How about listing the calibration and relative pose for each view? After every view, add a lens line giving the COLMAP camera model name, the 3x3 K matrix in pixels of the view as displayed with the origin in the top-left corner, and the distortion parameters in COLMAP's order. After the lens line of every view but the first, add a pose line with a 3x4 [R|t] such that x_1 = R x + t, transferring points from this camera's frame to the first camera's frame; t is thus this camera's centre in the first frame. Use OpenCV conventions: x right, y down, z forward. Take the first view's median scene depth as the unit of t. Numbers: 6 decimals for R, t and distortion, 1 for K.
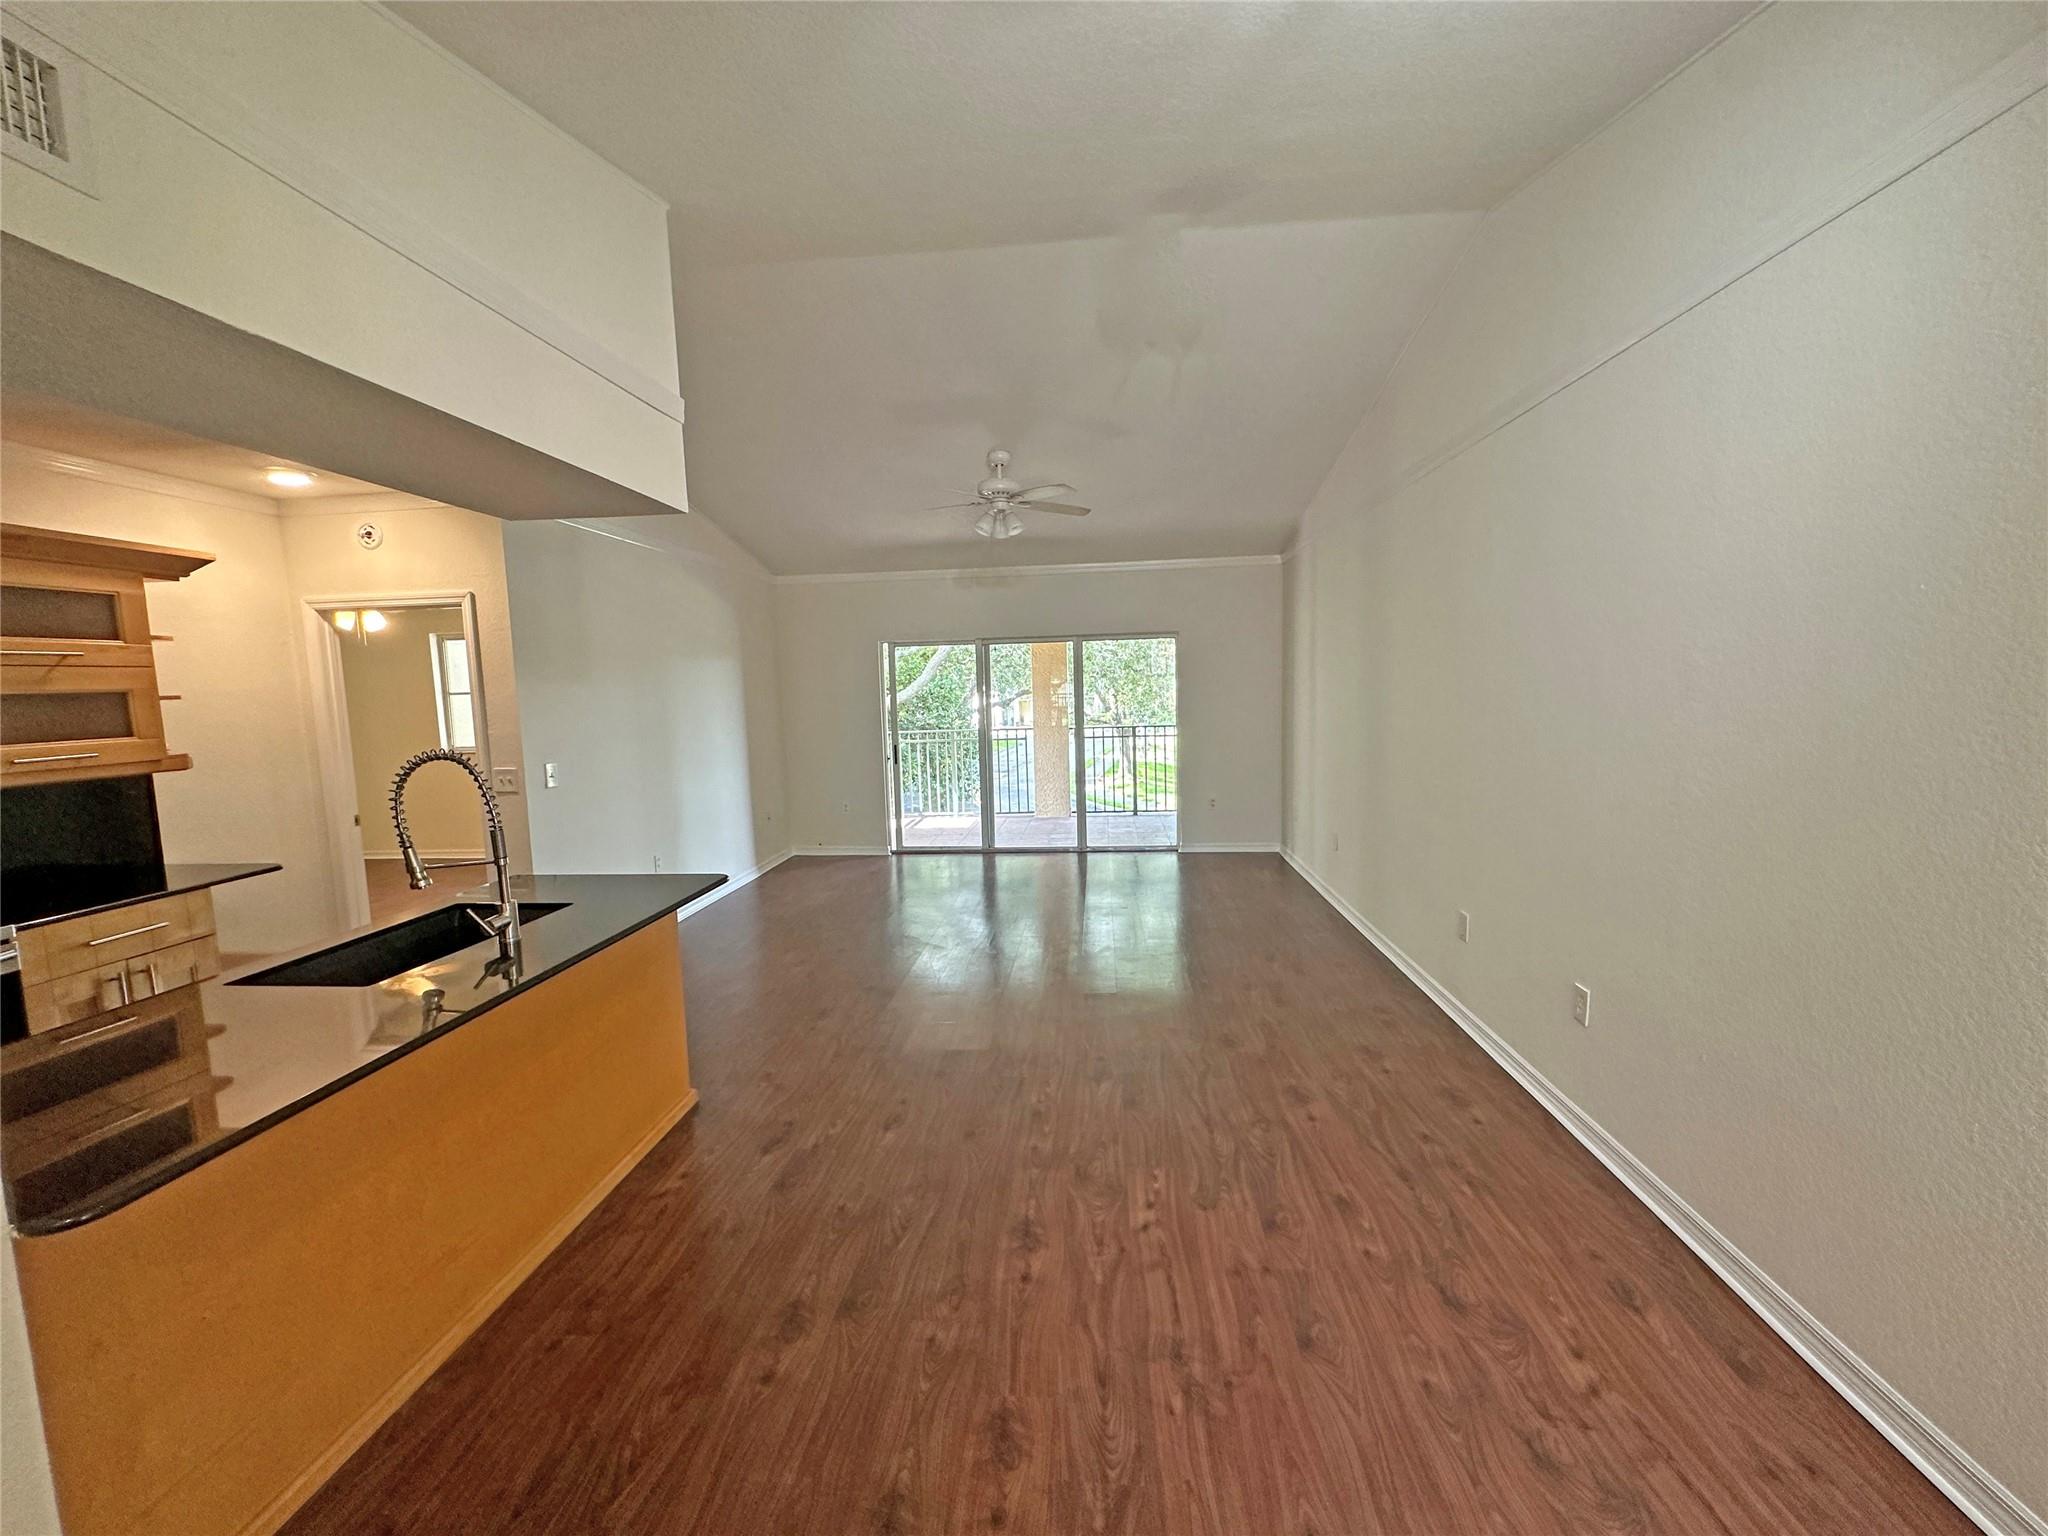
lens RADIAL K [[821.7, 0, 1028.4], [0, 821.7, 776.9], [0, 0, 1]] dist [-0.002689, 0.000658]
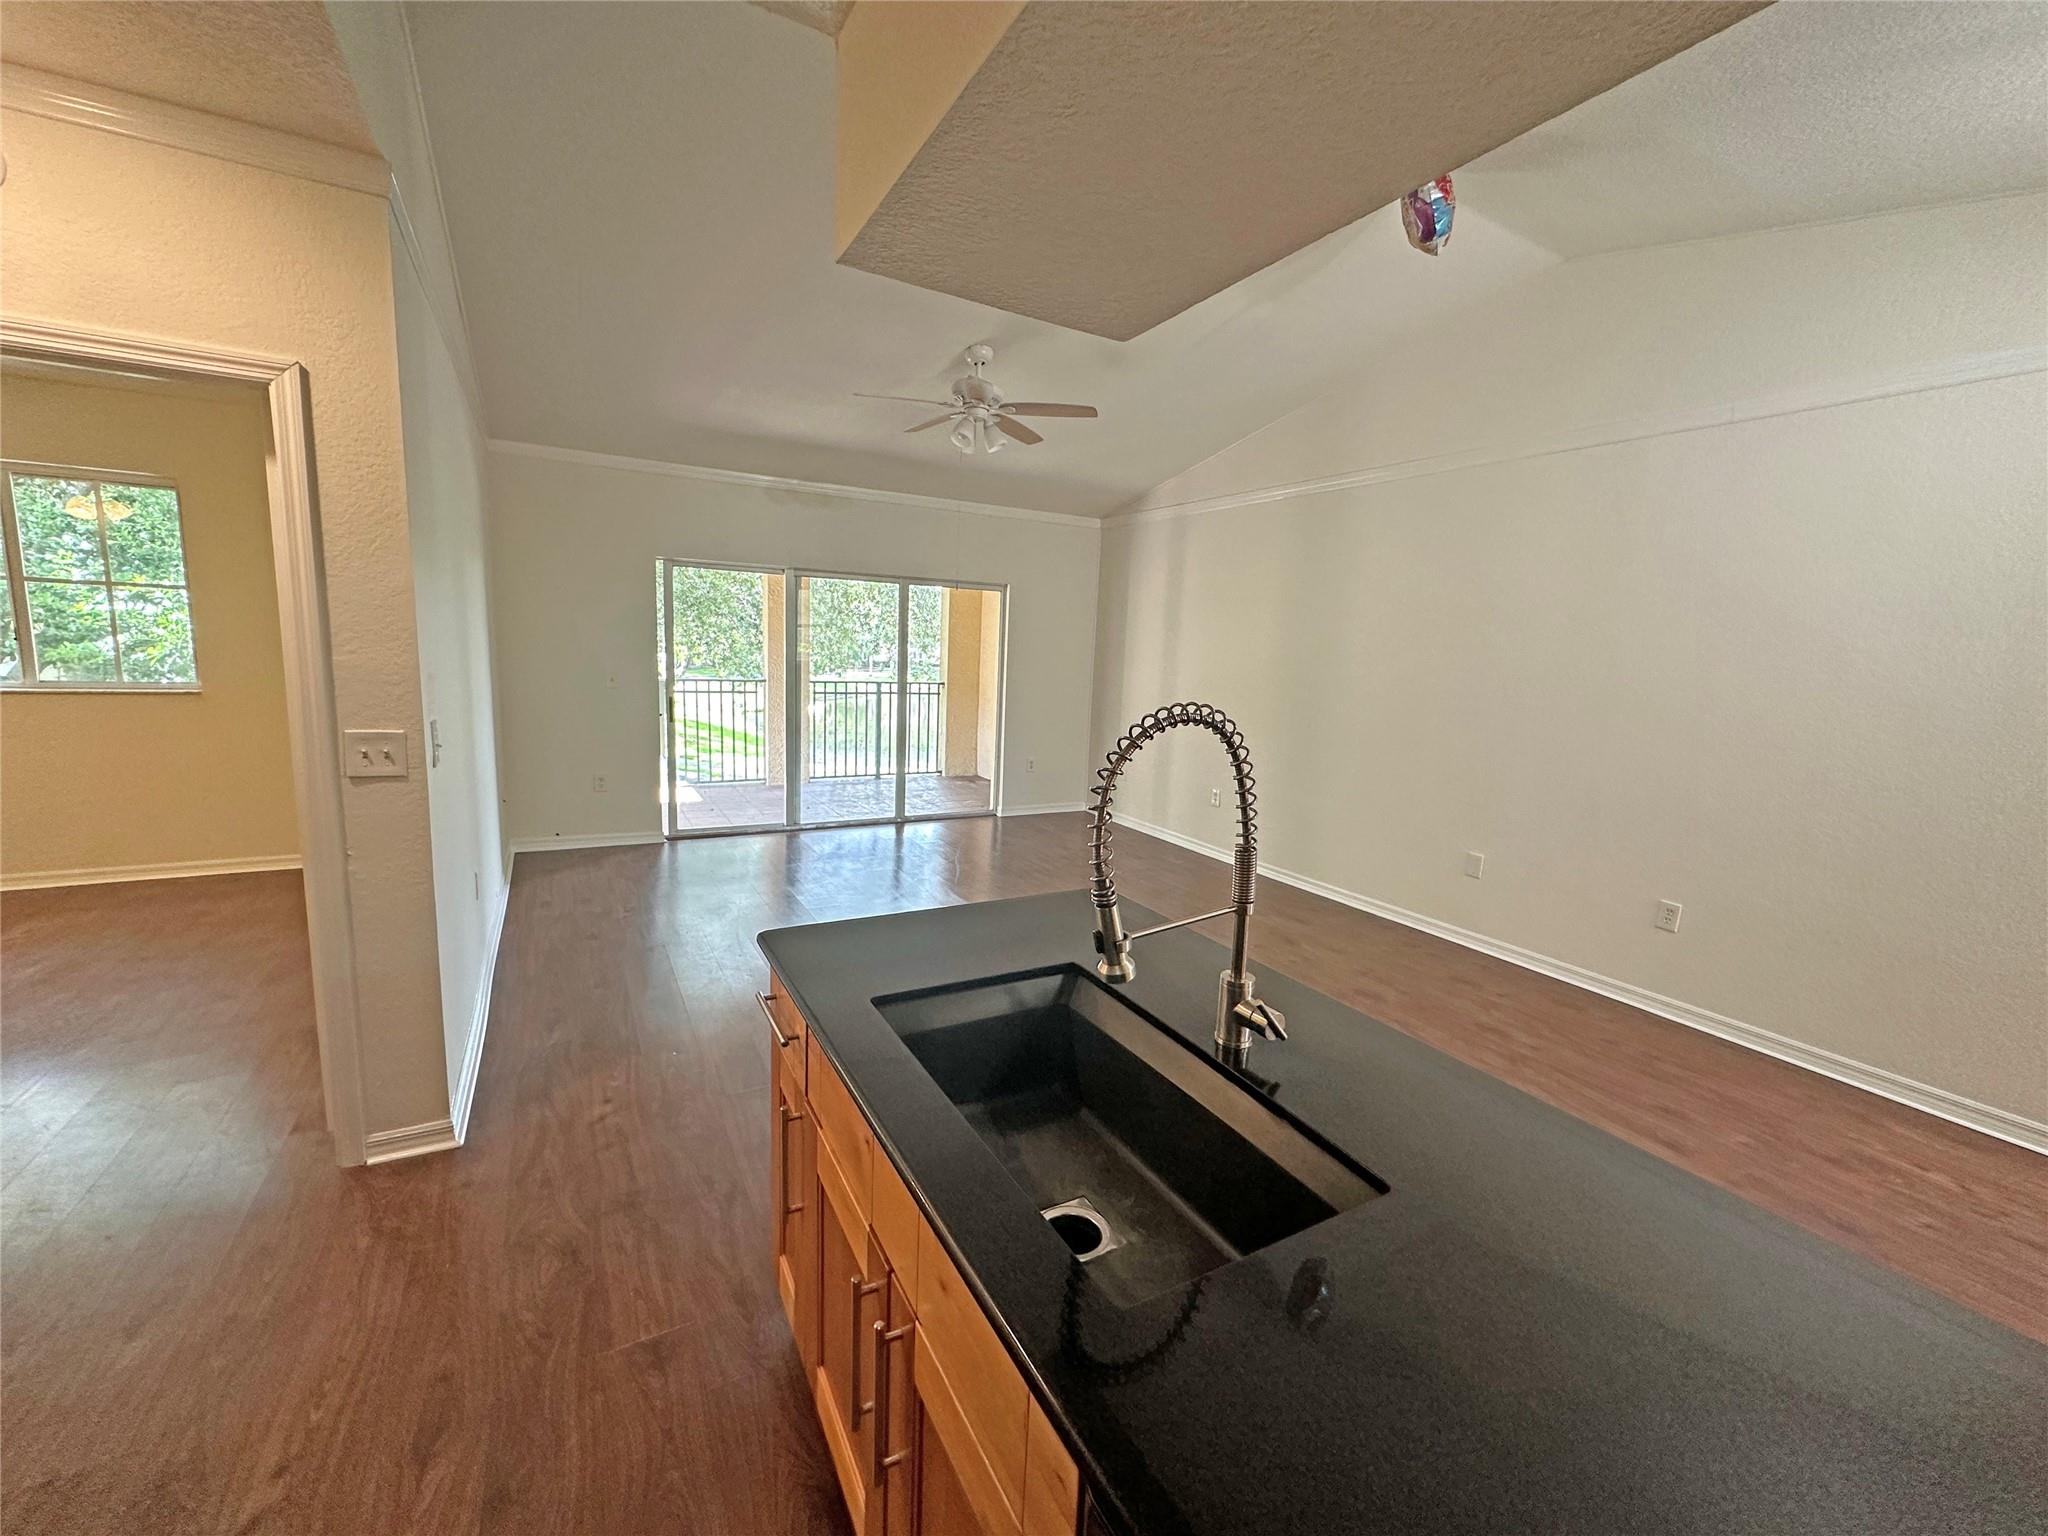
lens RADIAL K [[821.7, 0, 1034.0], [0, 821.7, 770.6], [0, 0, 1]] dist [-0.002689, 0.000658]
pose [[0.819887, -0.024735, 0.571991, -0.379300], [-0.000056, 0.999063, 0.043283, -0.004607], [-0.572525, -0.035519, 0.819117, 0.217970]]
